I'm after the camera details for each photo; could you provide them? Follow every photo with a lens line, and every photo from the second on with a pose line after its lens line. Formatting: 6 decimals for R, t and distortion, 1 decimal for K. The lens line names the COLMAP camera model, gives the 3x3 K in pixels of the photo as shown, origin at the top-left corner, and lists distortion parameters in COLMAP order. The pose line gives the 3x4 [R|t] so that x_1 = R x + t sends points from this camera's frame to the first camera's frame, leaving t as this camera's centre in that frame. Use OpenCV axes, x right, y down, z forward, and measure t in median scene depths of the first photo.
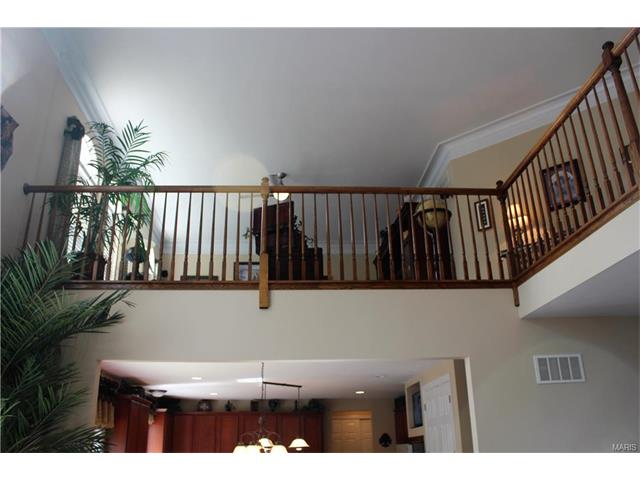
lens RADIAL K [[536.3, 0, 320.8], [0, 536.3, 249.8], [0, 0, 1]] dist [-0.149008, 0.127547]
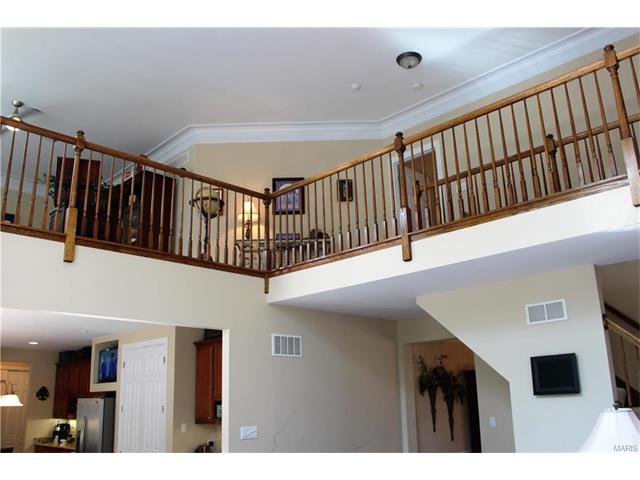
lens RADIAL K [[536.3, 0, 320.8], [0, 536.3, 249.8], [0, 0, 1]] dist [-0.149008, 0.127547]
pose [[0.767928, 0.181617, 0.614249, -0.321142], [-0.224607, 0.974422, -0.007310, -0.012705], [-0.599865, -0.132351, 0.789078, -0.064070]]
